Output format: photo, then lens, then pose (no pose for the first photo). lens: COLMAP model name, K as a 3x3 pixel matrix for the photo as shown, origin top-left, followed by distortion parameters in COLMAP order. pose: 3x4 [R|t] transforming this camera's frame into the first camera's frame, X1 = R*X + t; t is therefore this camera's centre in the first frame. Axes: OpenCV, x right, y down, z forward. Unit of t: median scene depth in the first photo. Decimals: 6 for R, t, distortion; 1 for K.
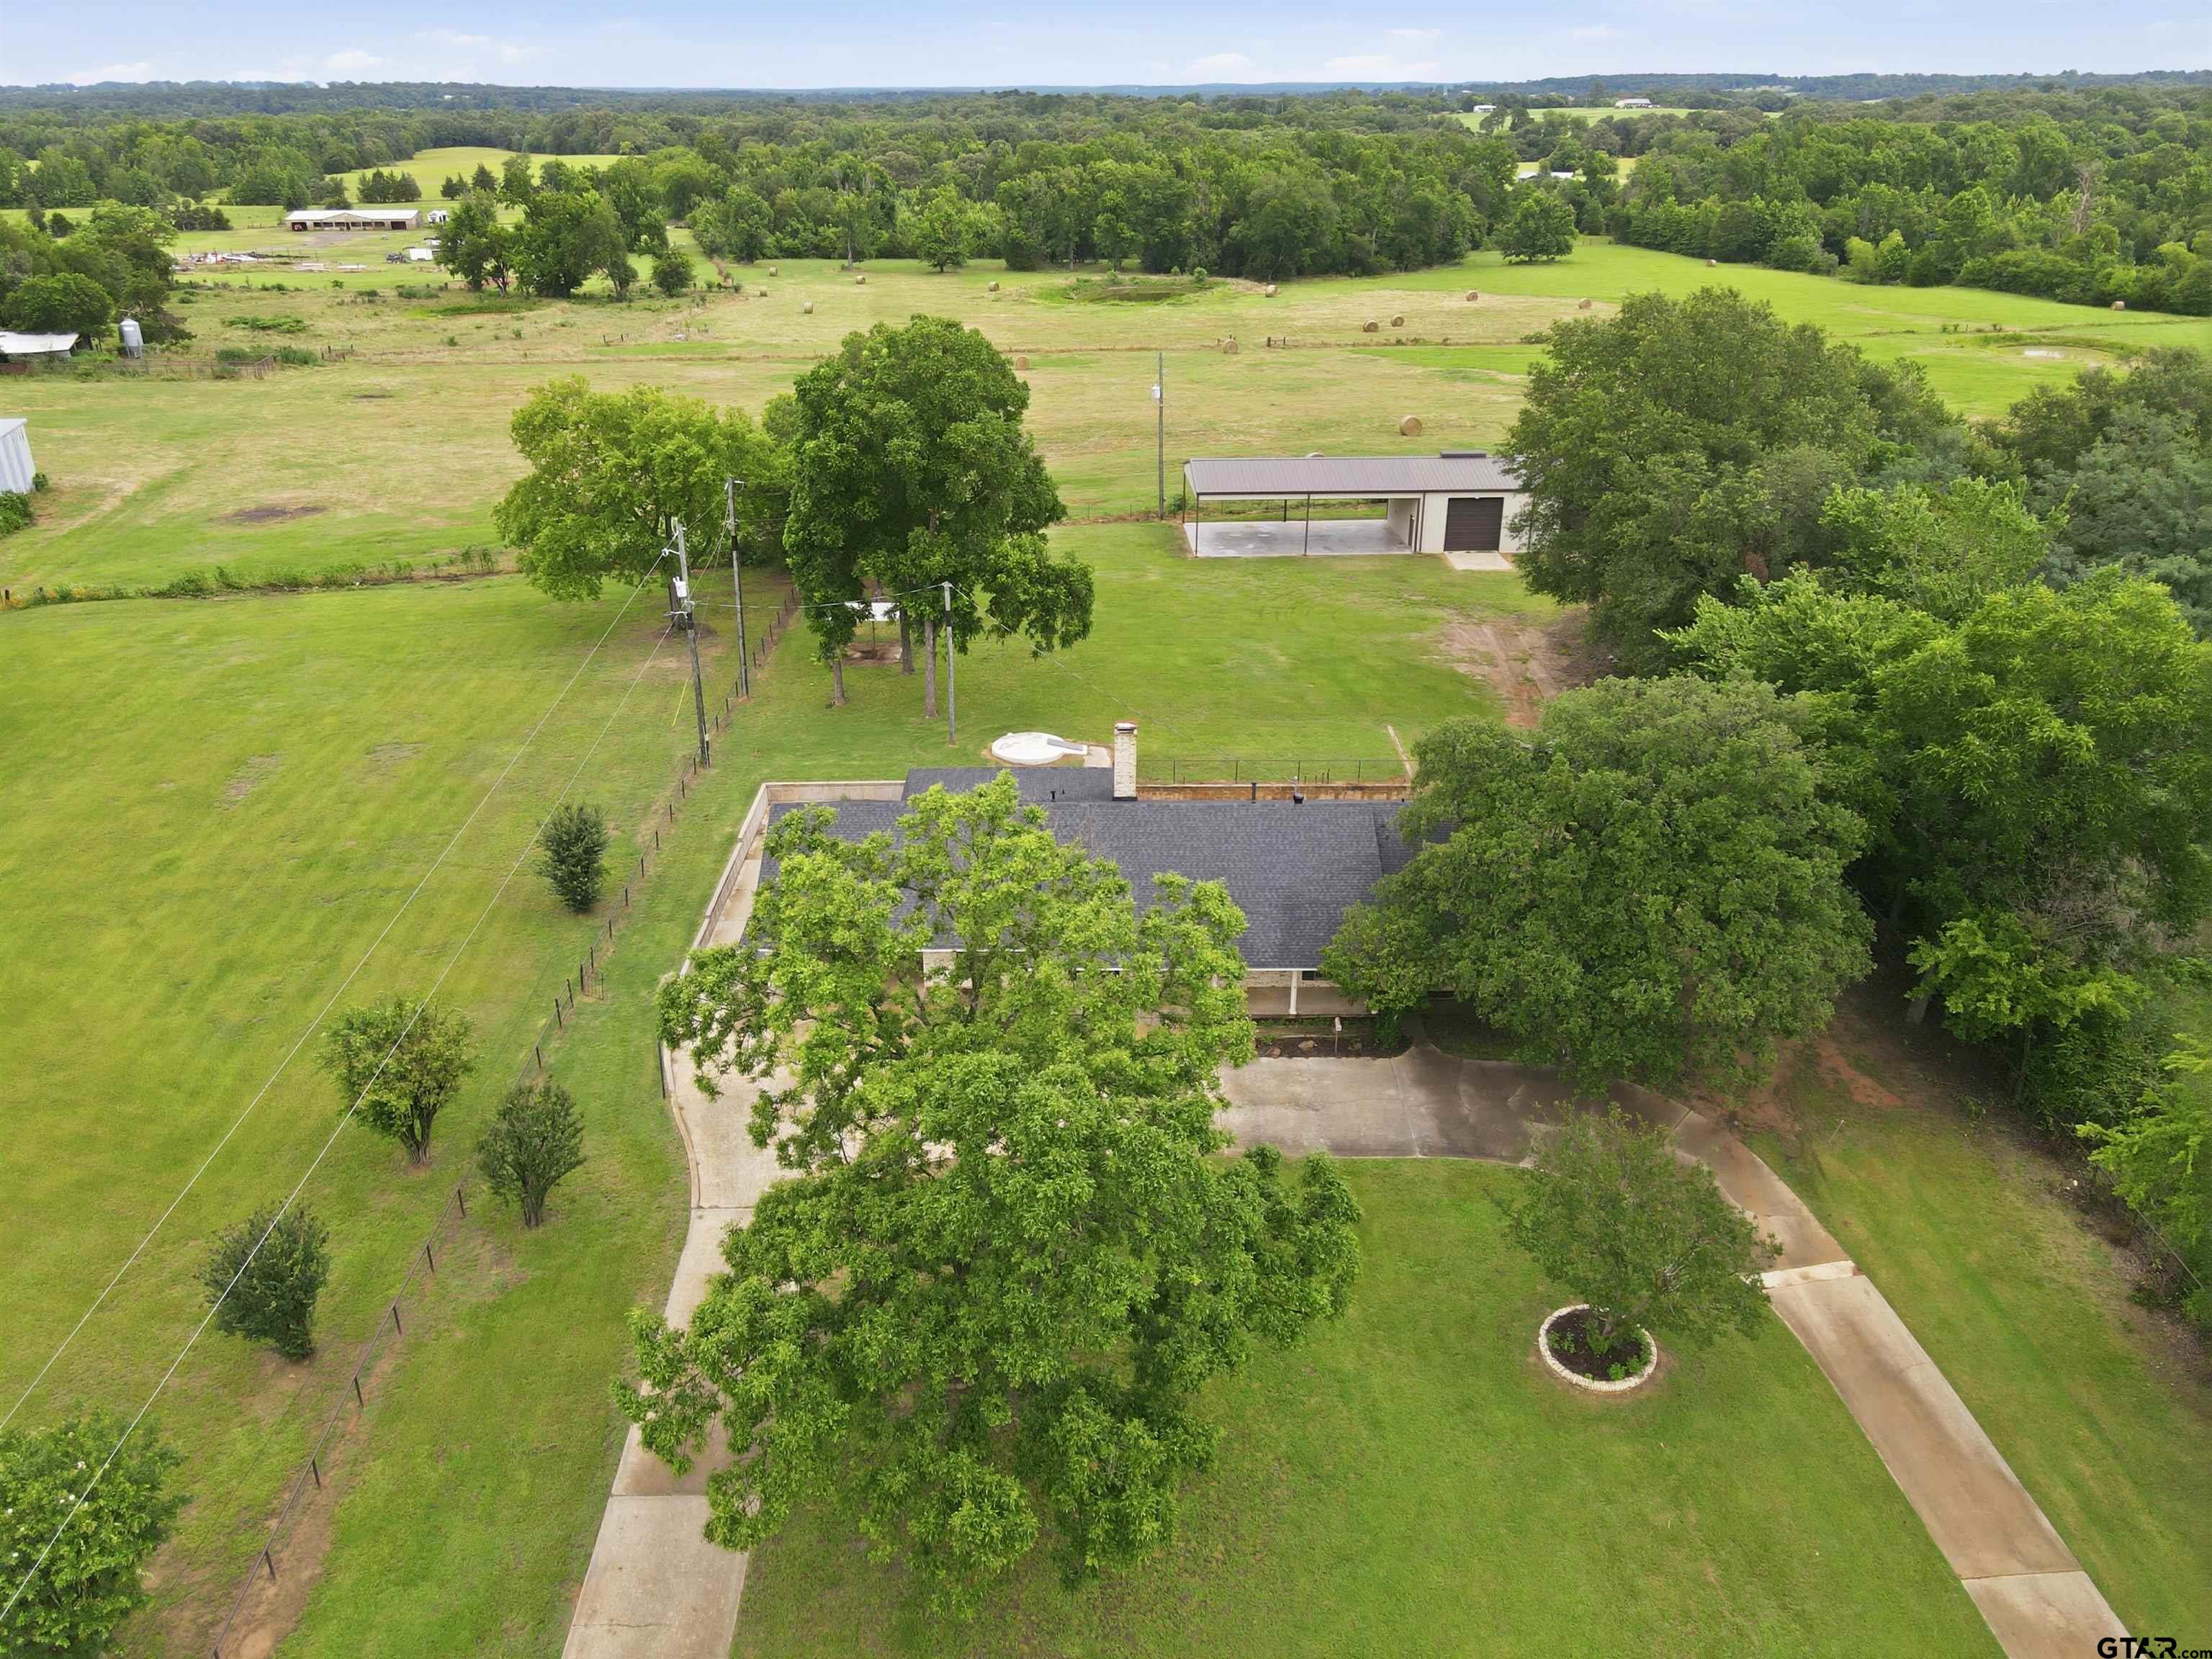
lens RADIAL K [[1619.6, 0, 1090.7], [0, 1619.6, 823.4], [0, 0, 1]] dist [0.025630, -0.018469]
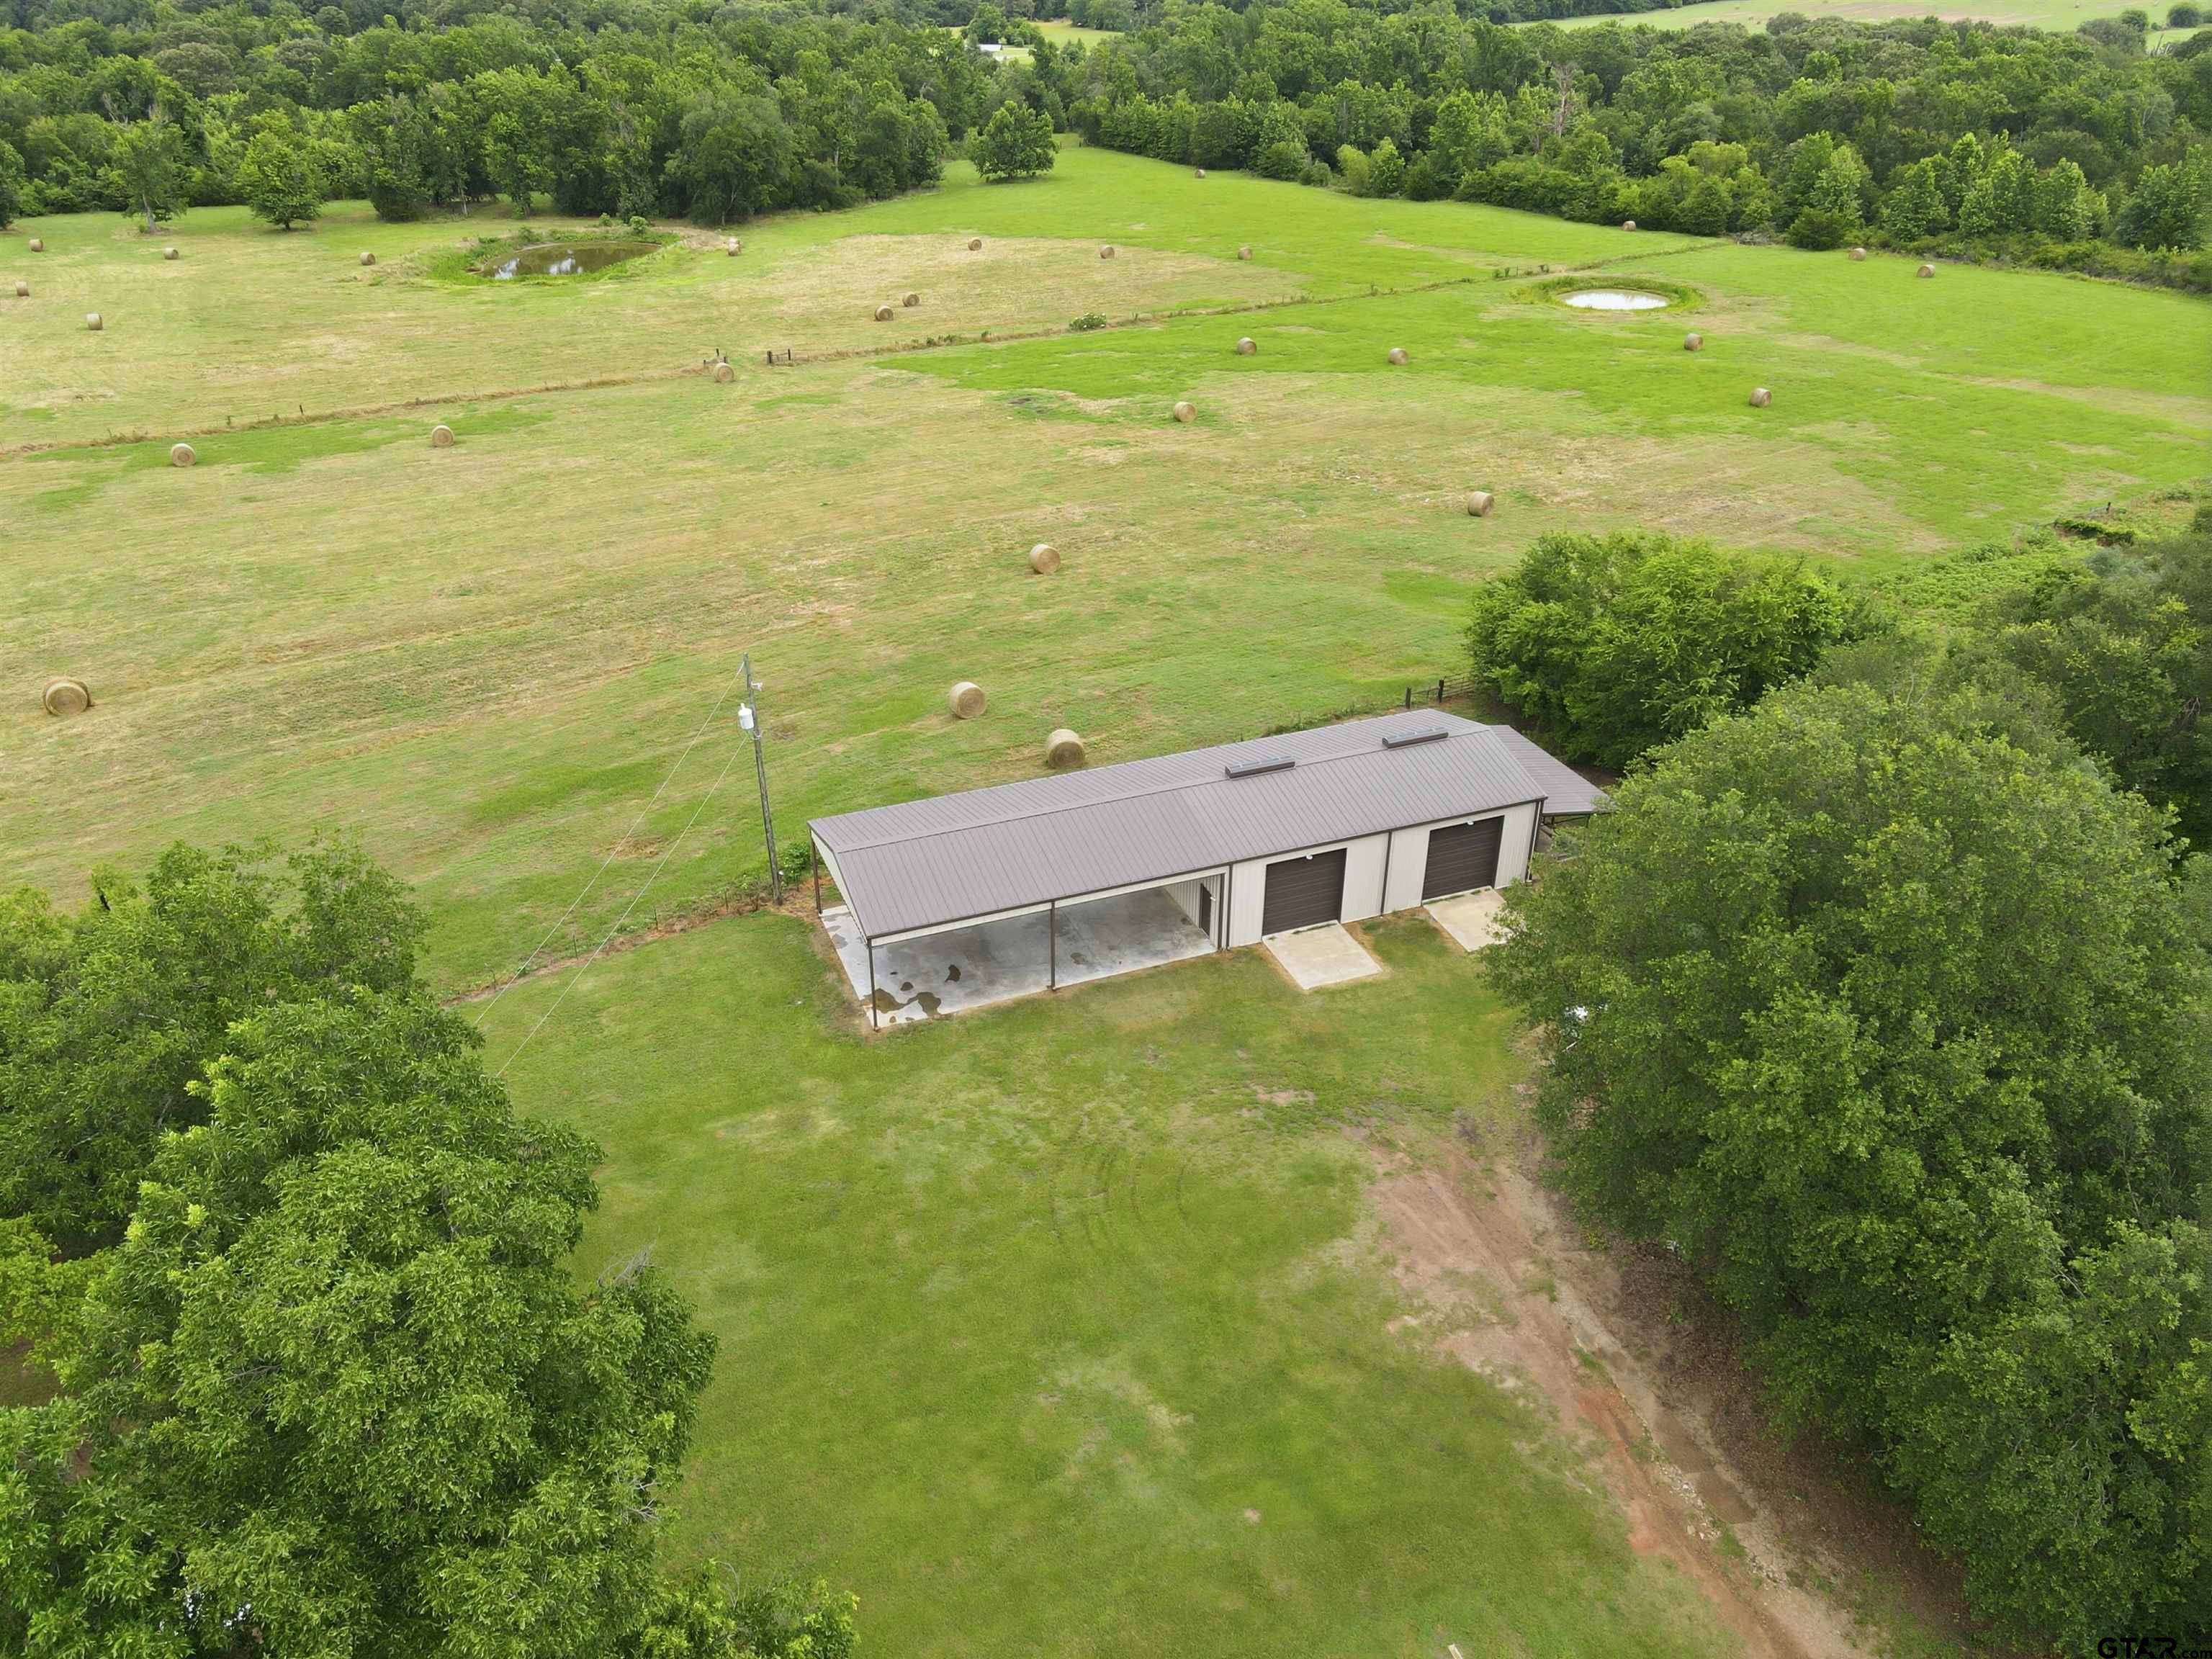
lens RADIAL K [[1619.6, 0, 1089.4], [0, 1619.6, 819.7], [0, 0, 1]] dist [0.025630, -0.018469]
pose [[0.941865, -0.159928, 0.295487, -0.008508], [0.136049, 0.985661, 0.099818, -0.108539], [-0.307214, -0.053815, 0.950118, 0.164163]]
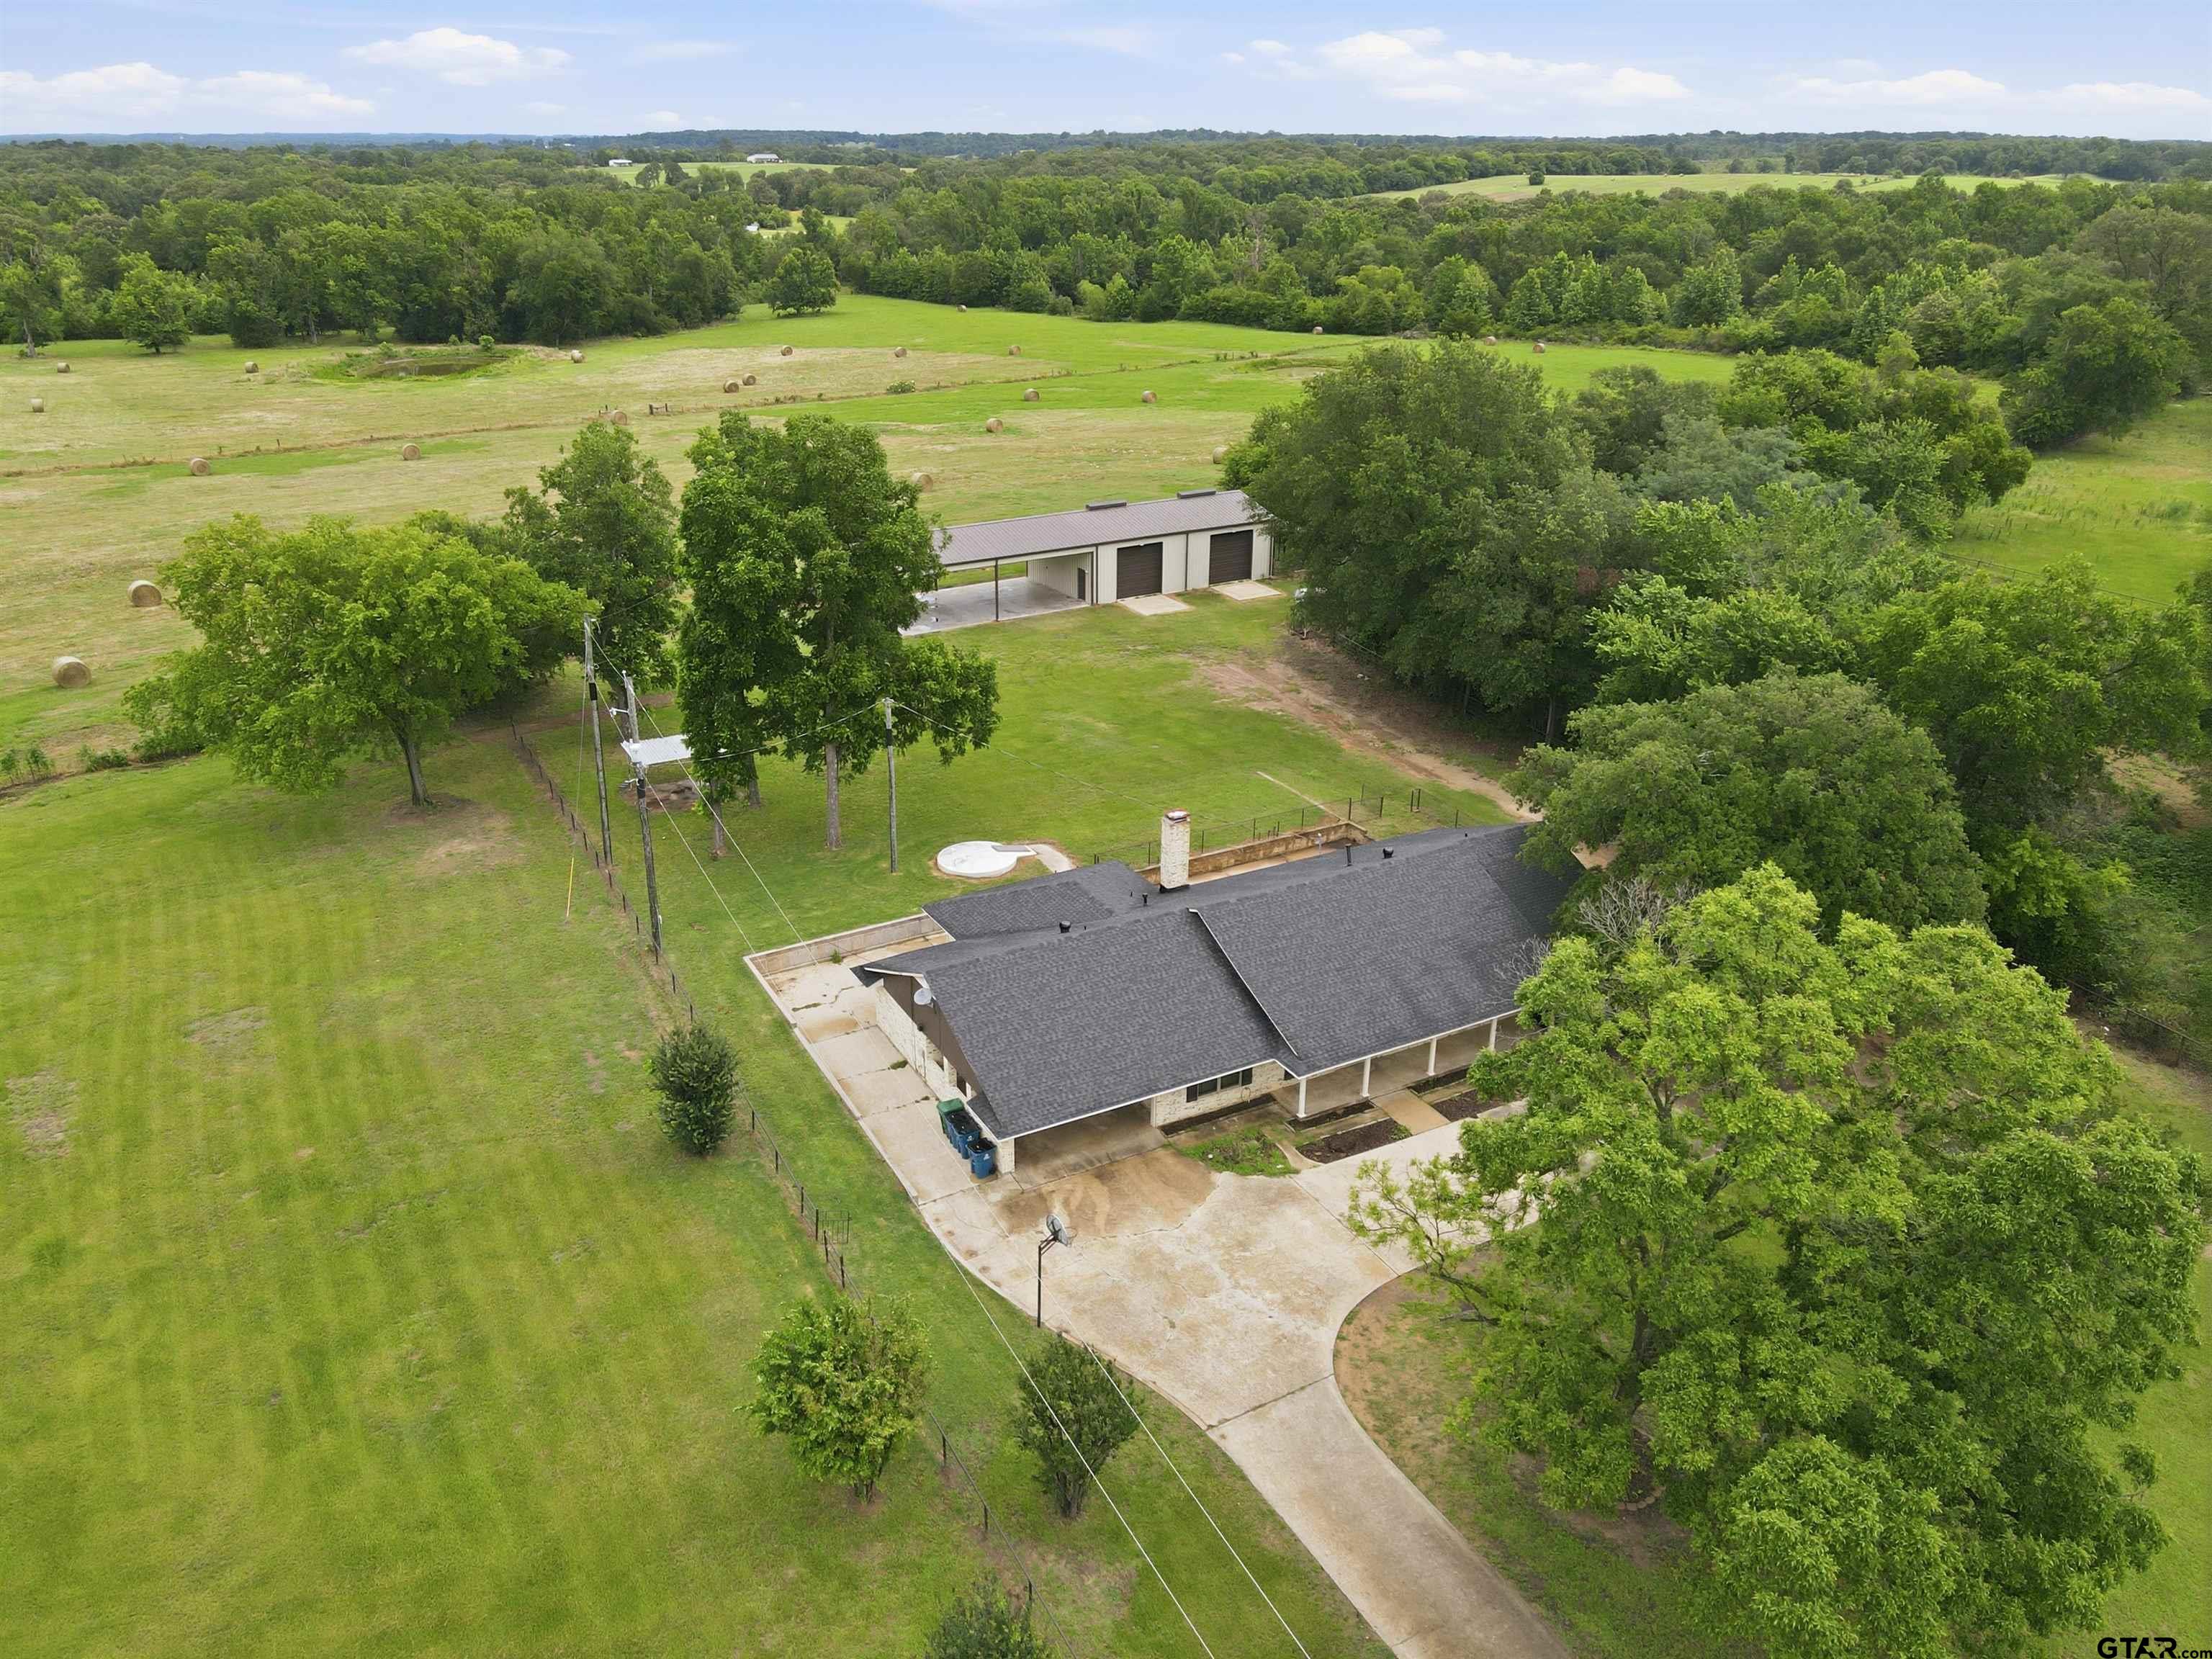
lens RADIAL K [[1619.6, 0, 1086.6], [0, 1619.6, 821.0], [0, 0, 1]] dist [0.025630, -0.018469]
pose [[0.876838, -0.183305, 0.444471, -0.108366], [0.195964, 0.980450, 0.017757, -0.019844], [-0.439036, 0.071531, 0.895617, 0.036400]]
